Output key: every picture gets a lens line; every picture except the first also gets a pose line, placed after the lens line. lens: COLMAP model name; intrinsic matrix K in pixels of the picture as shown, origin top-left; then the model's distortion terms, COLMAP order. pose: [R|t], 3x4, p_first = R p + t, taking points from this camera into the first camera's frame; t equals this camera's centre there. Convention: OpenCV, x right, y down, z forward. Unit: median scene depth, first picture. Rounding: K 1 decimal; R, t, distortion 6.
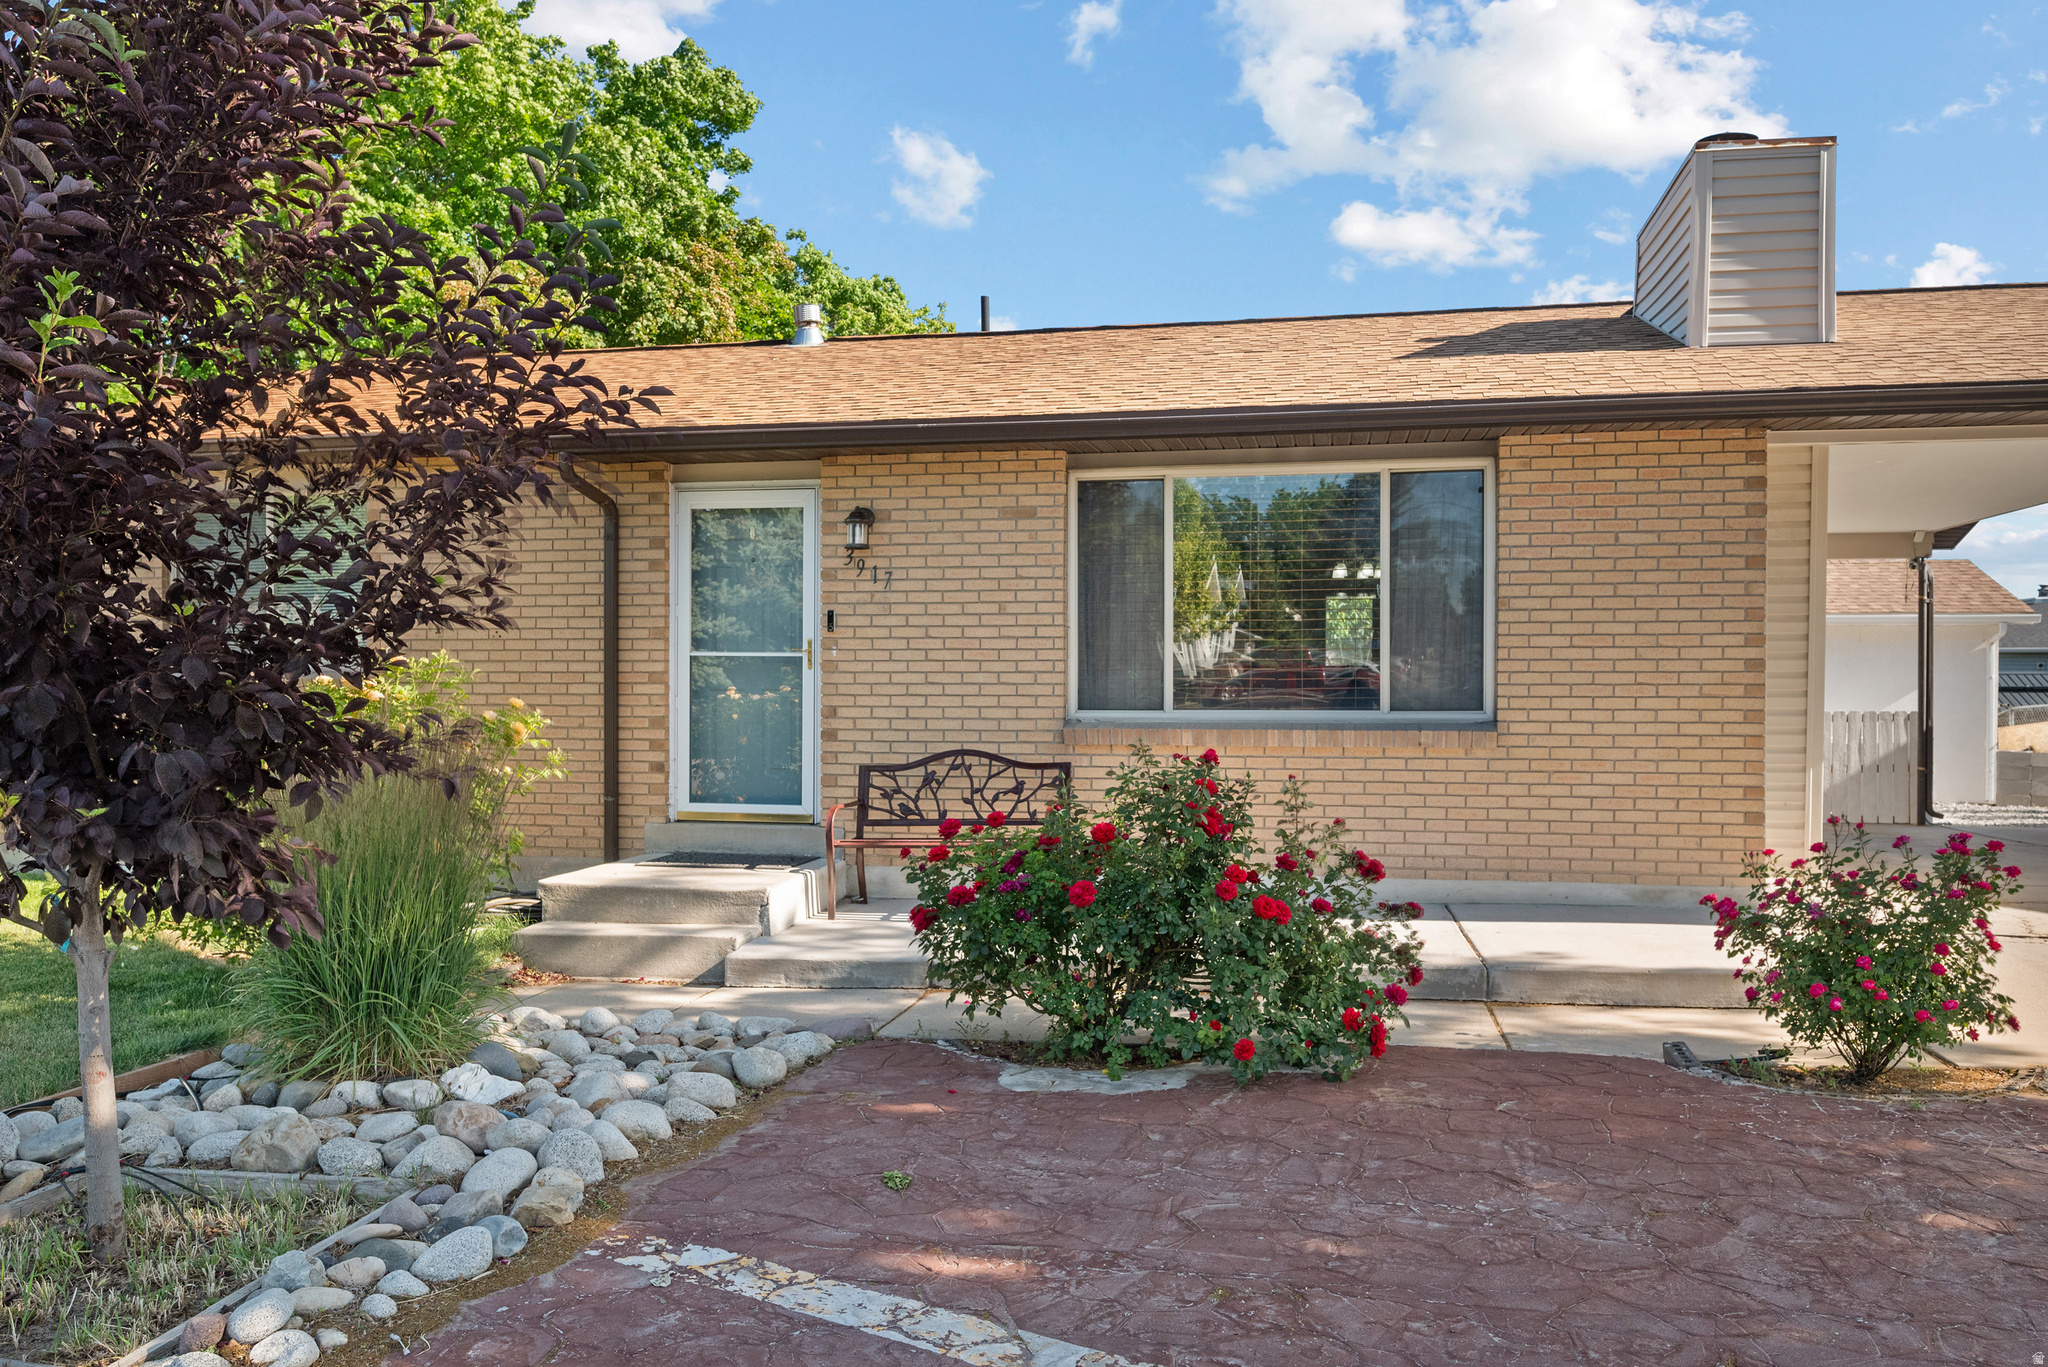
lens RADIAL K [[1479.7, 0, 1030.2], [0, 1479.7, 689.3], [0, 0, 1]] dist [-0.006326, 0.005064]
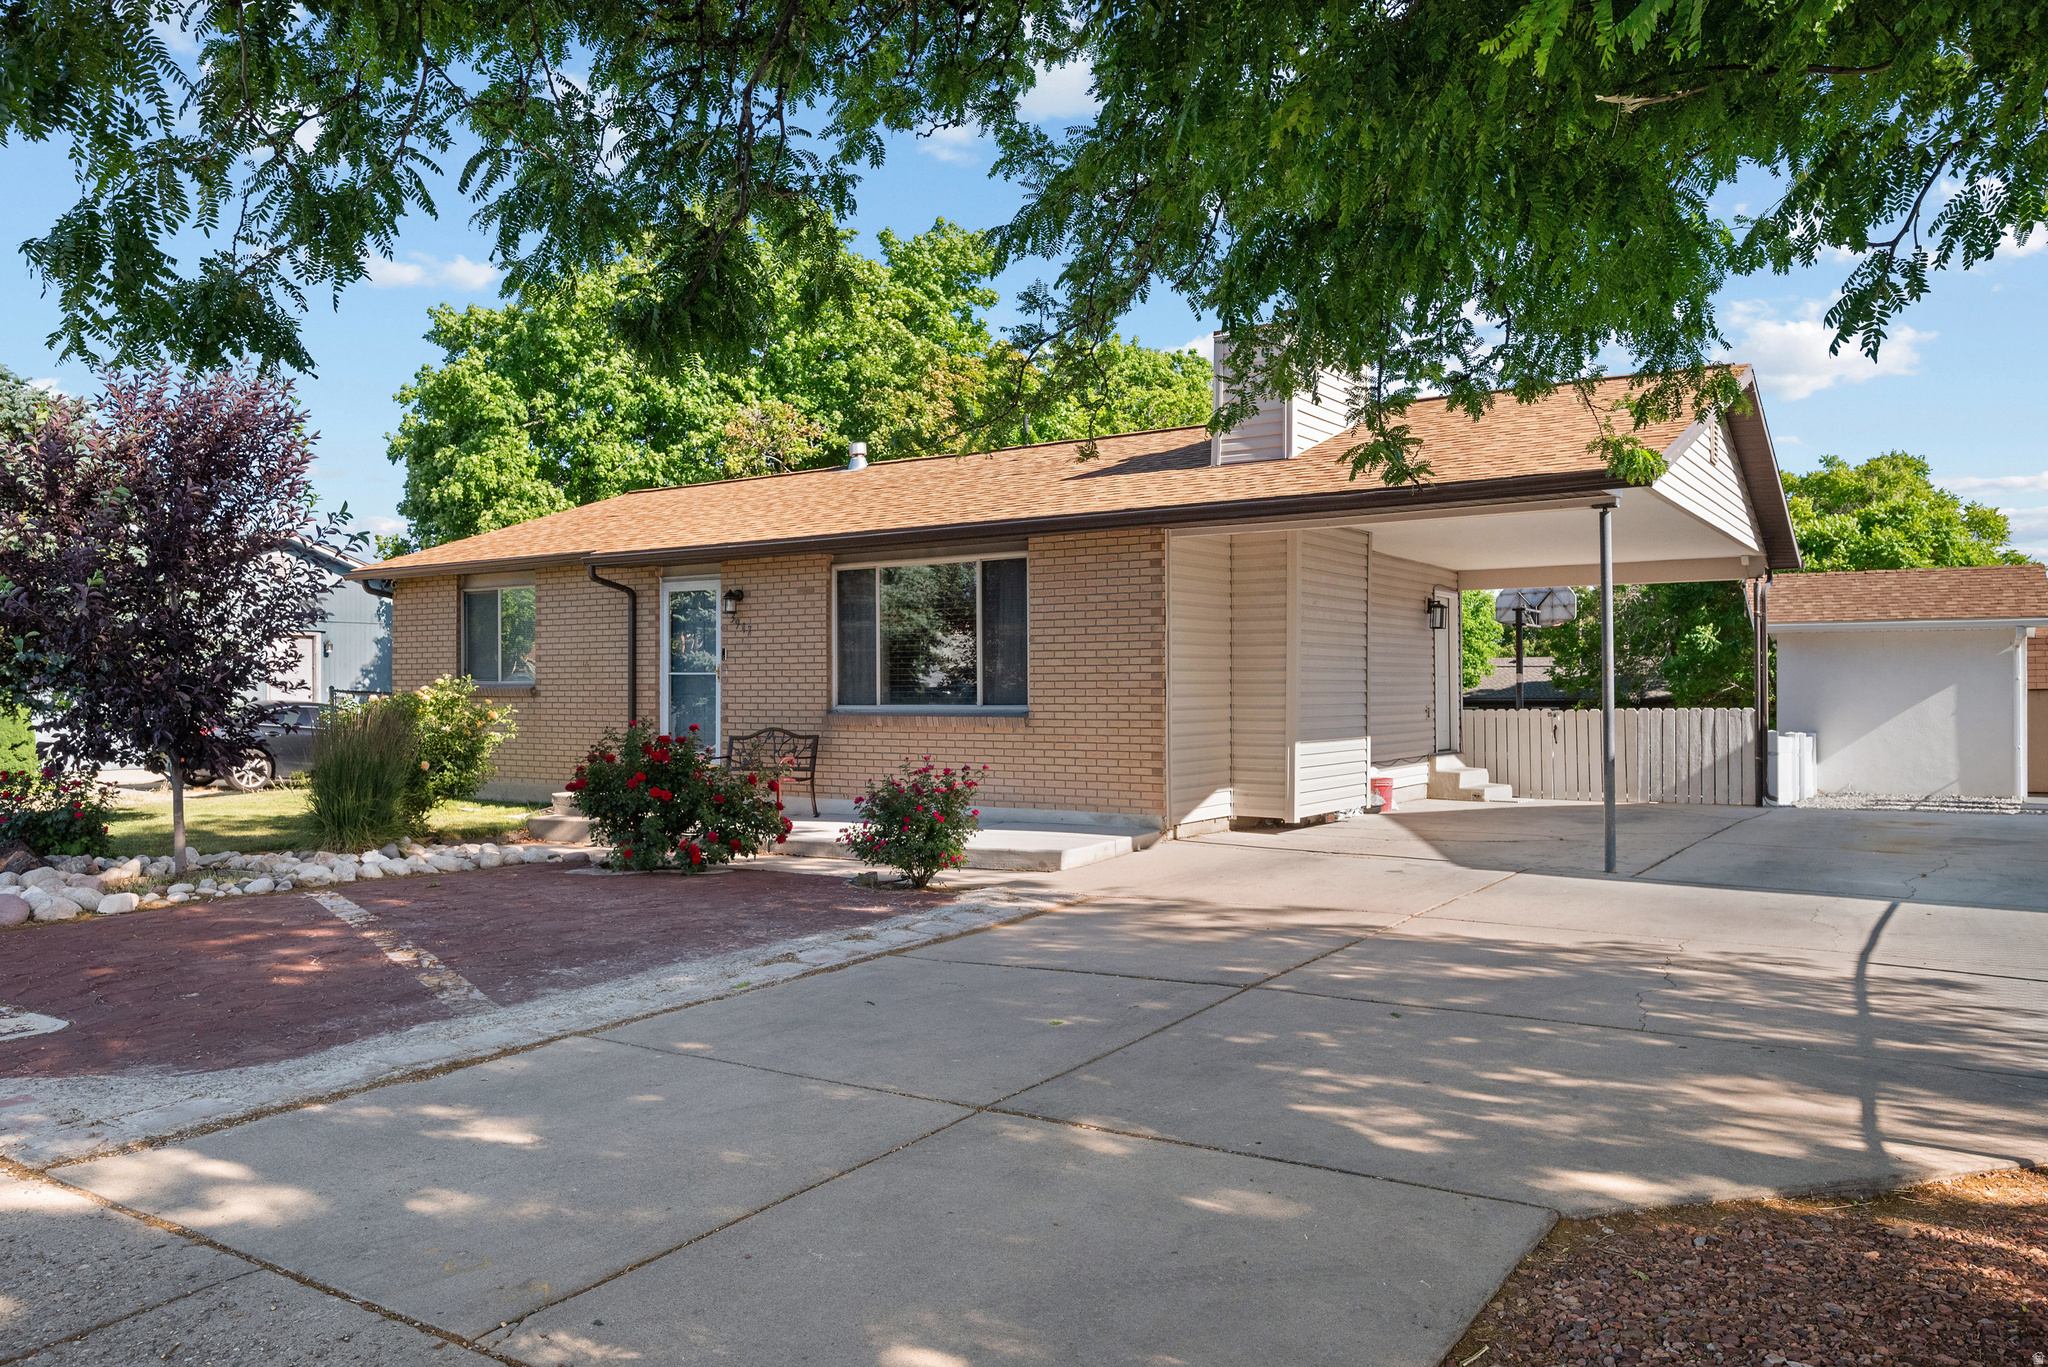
lens RADIAL K [[1402.1, 0, 1044.8], [0, 1402.1, 683.5], [0, 0, 1]] dist [0.007719, -0.000035]
pose [[0.928310, -0.006218, -0.371754, 0.924051], [0.003186, 0.999956, -0.008768, 0.004522], [0.371792, 0.006955, 0.928290, -0.446490]]
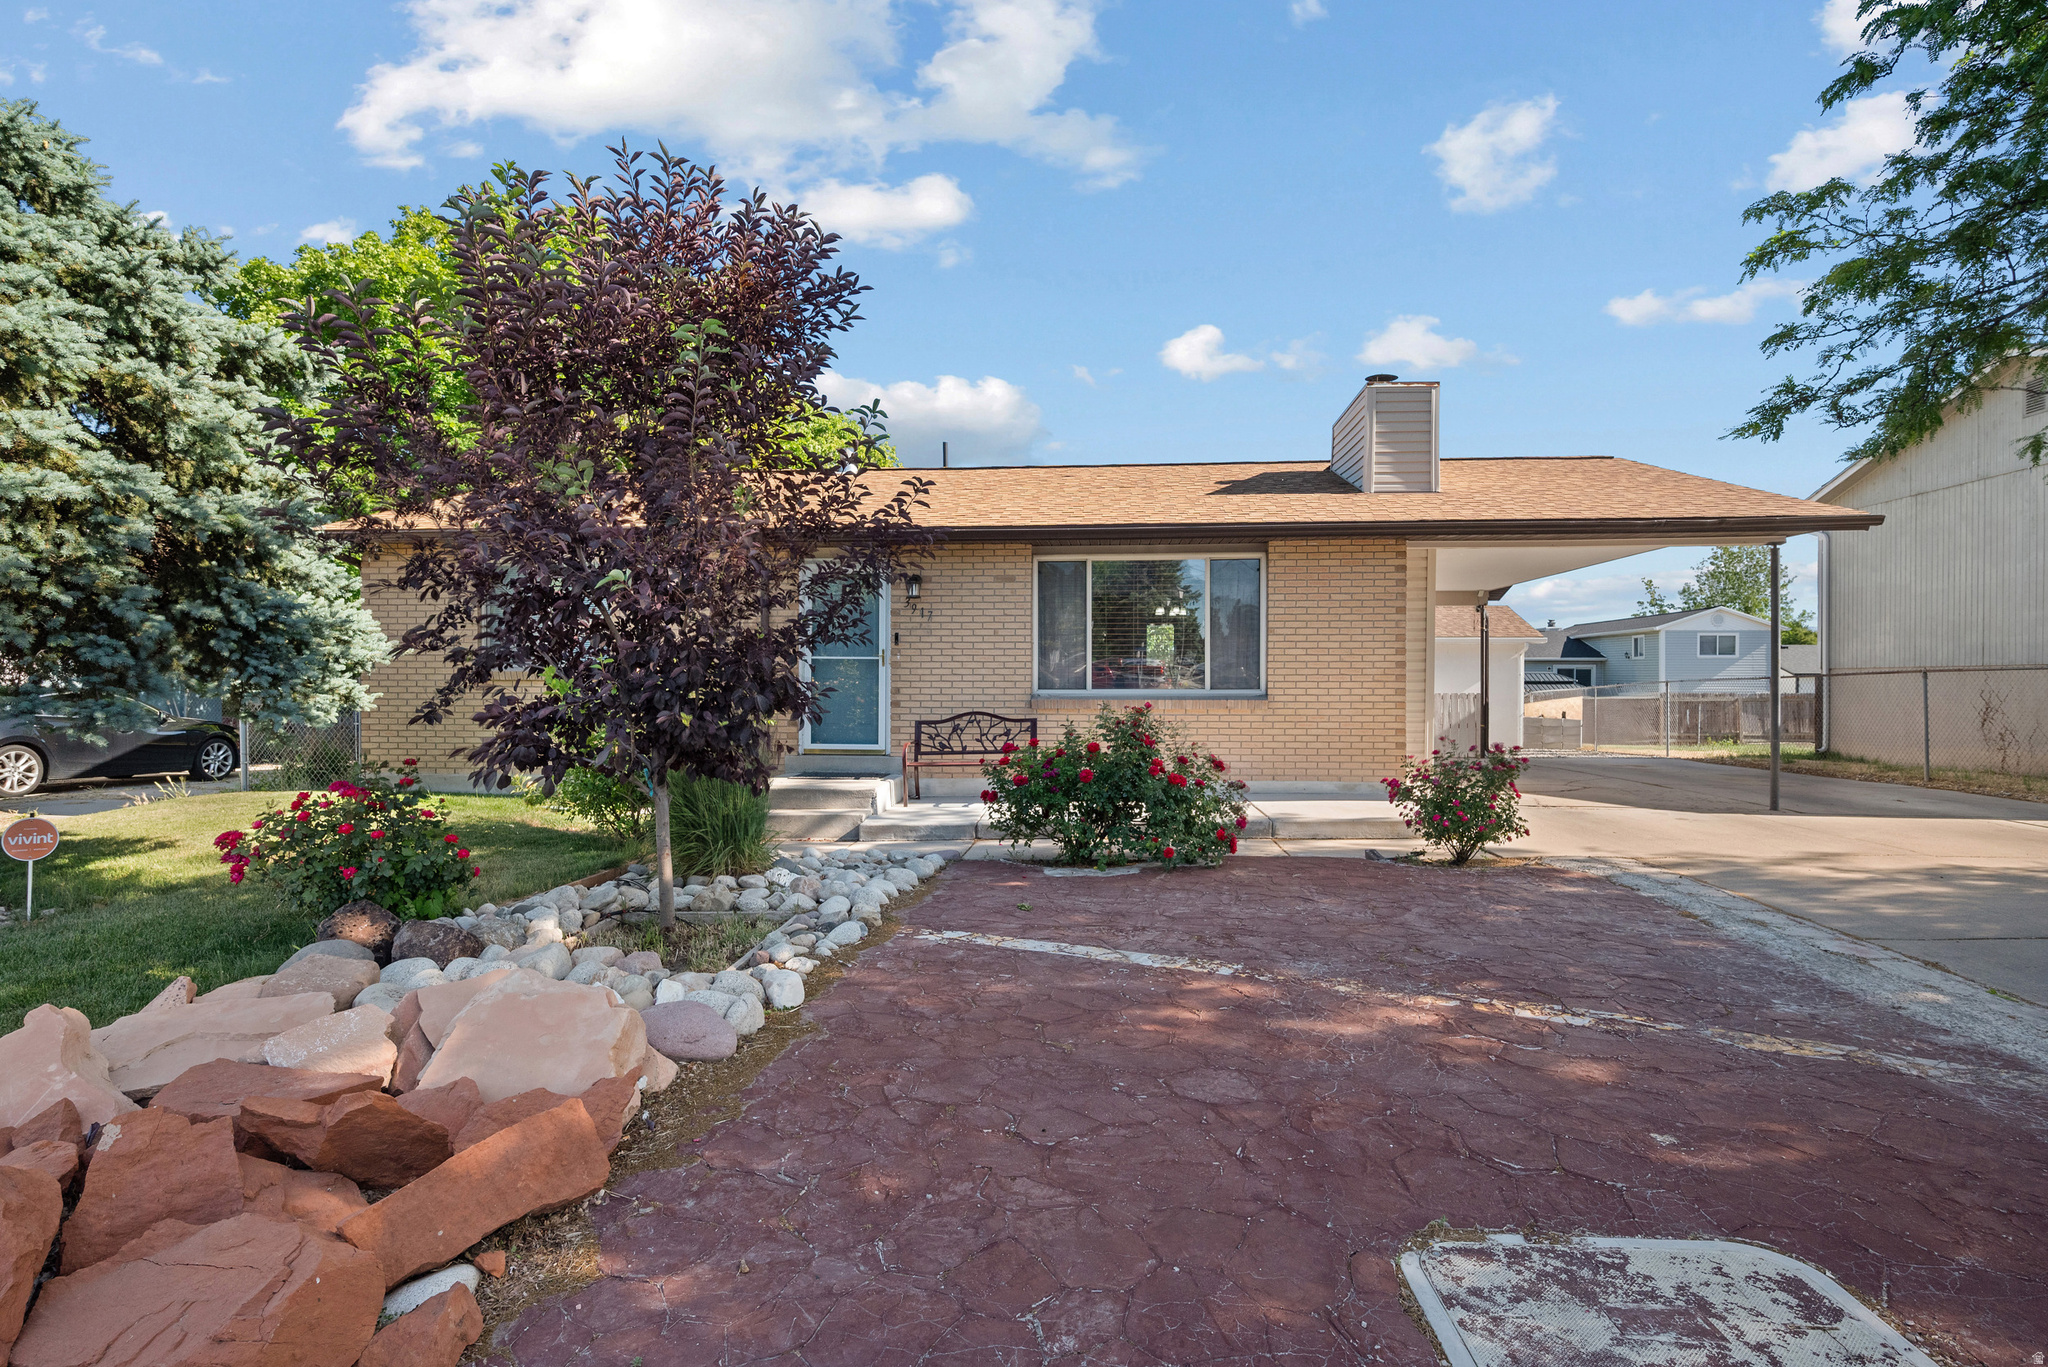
lens RADIAL K [[978.5, 0, 1031.4], [0, 978.5, 678.1], [0, 0, 1]] dist [0.000417, -0.000612]
pose [[0.993654, 0.000225, 0.112482, -0.117455], [0.000514, 0.999979, -0.006536, 0.008766], [-0.112481, 0.006552, 0.993632, -0.186553]]
